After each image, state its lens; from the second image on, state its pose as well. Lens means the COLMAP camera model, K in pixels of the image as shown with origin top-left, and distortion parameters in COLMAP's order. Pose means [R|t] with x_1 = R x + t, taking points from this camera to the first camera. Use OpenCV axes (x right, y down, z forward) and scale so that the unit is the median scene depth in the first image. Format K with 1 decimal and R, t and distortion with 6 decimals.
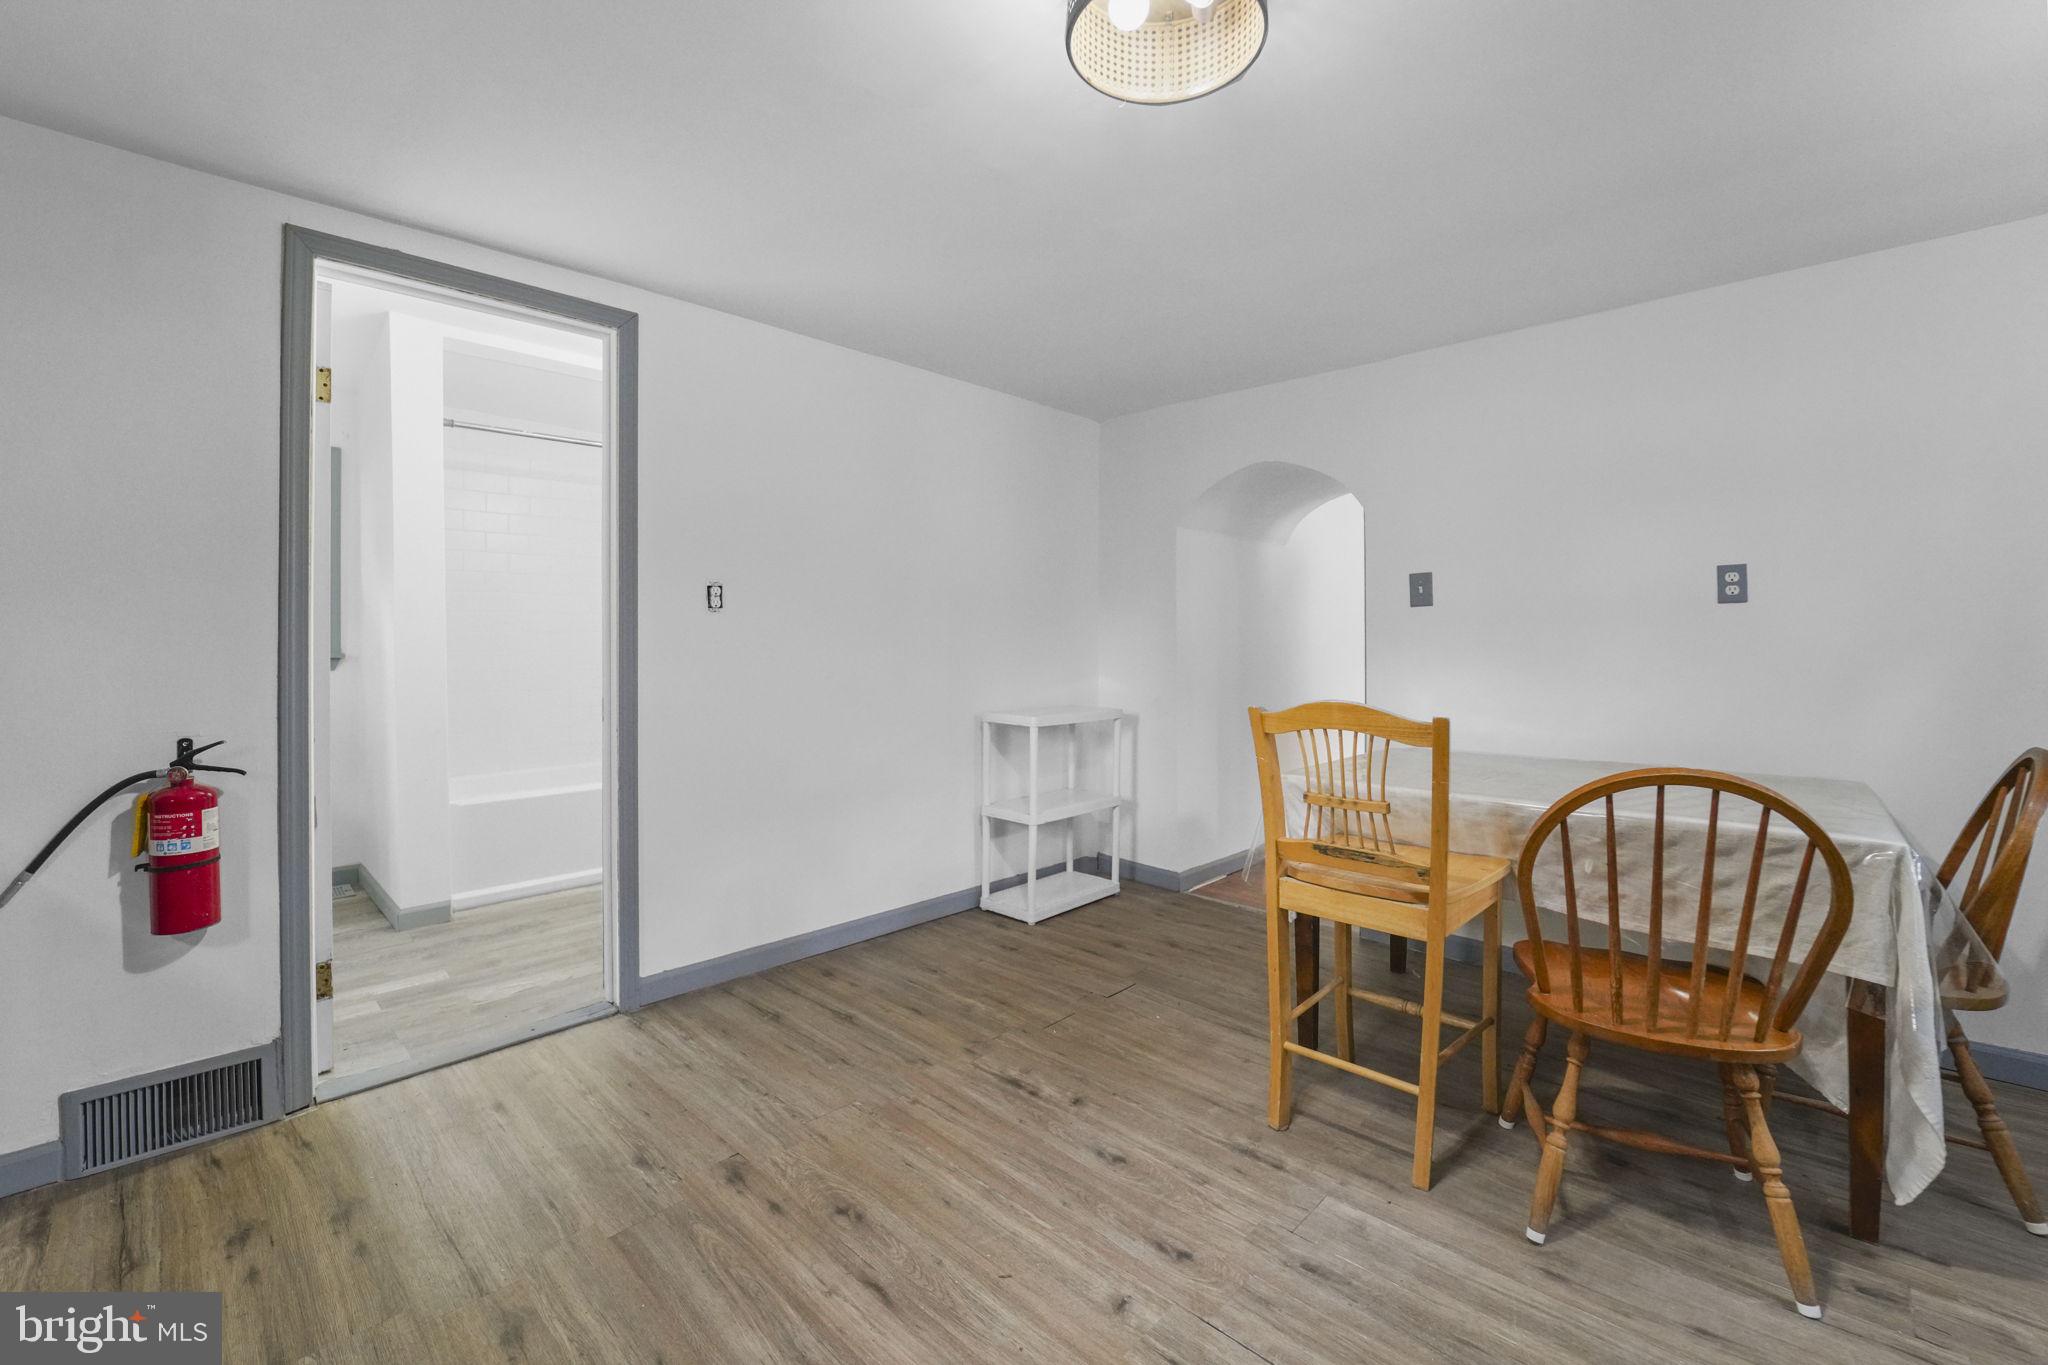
lens RADIAL K [[860.3, 0, 1014.2], [0, 860.3, 641.6], [0, 0, 1]] dist [-0.023392, -0.000013]
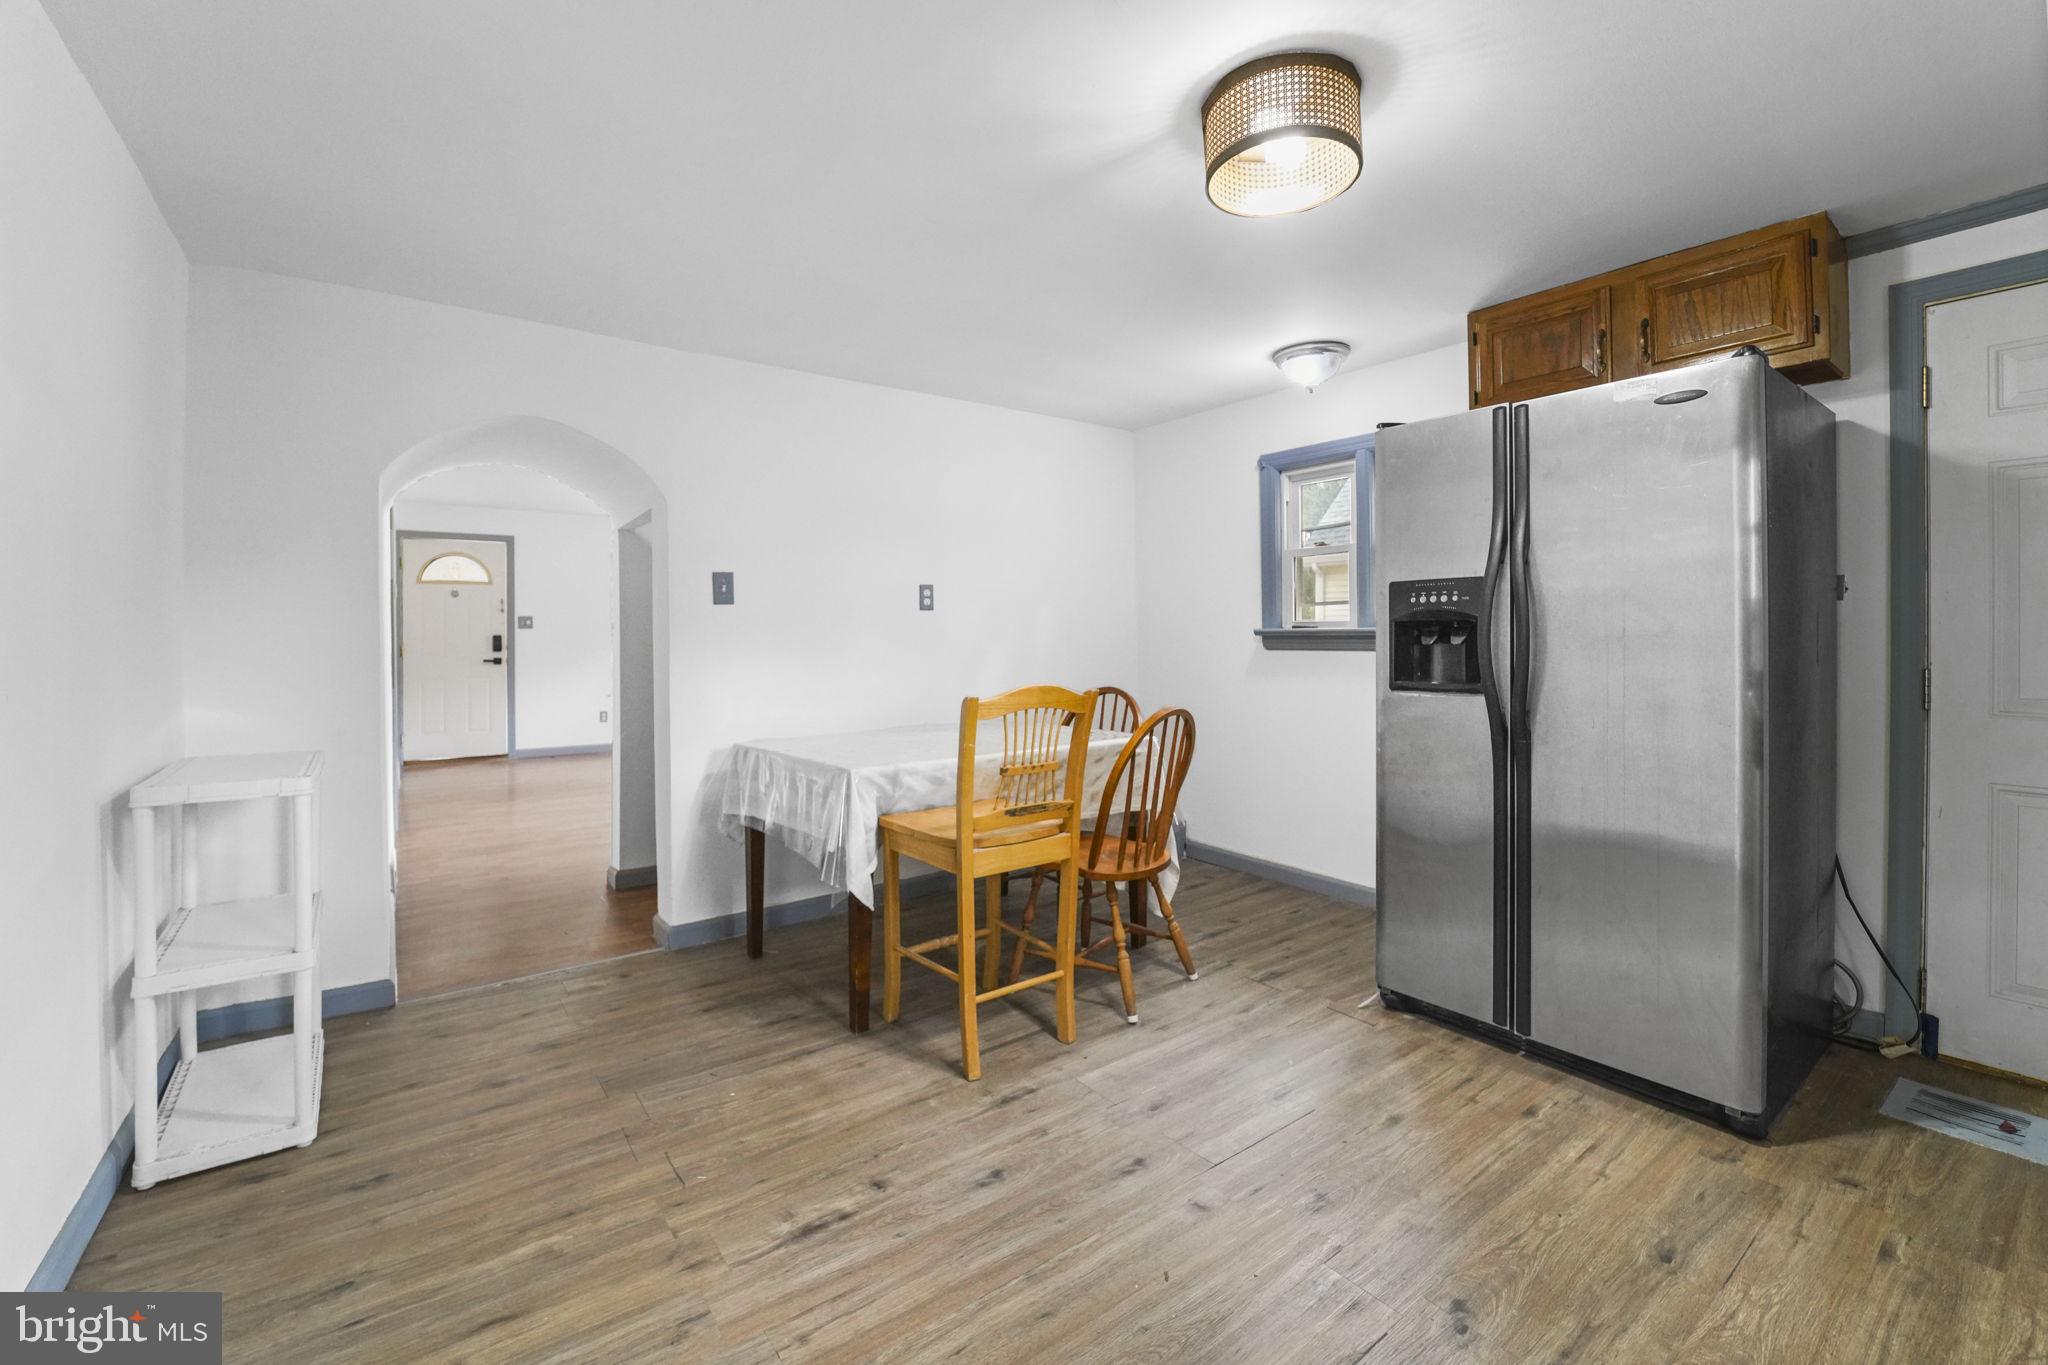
lens RADIAL K [[860.3, 0, 1014.2], [0, 860.3, 641.6], [0, 0, 1]] dist [-0.023392, -0.000013]
pose [[0.150872, -0.008987, 0.988513, -0.740186], [0.007400, 0.999941, 0.007962, -0.002351], [-0.988526, 0.006114, 0.150929, 0.747773]]
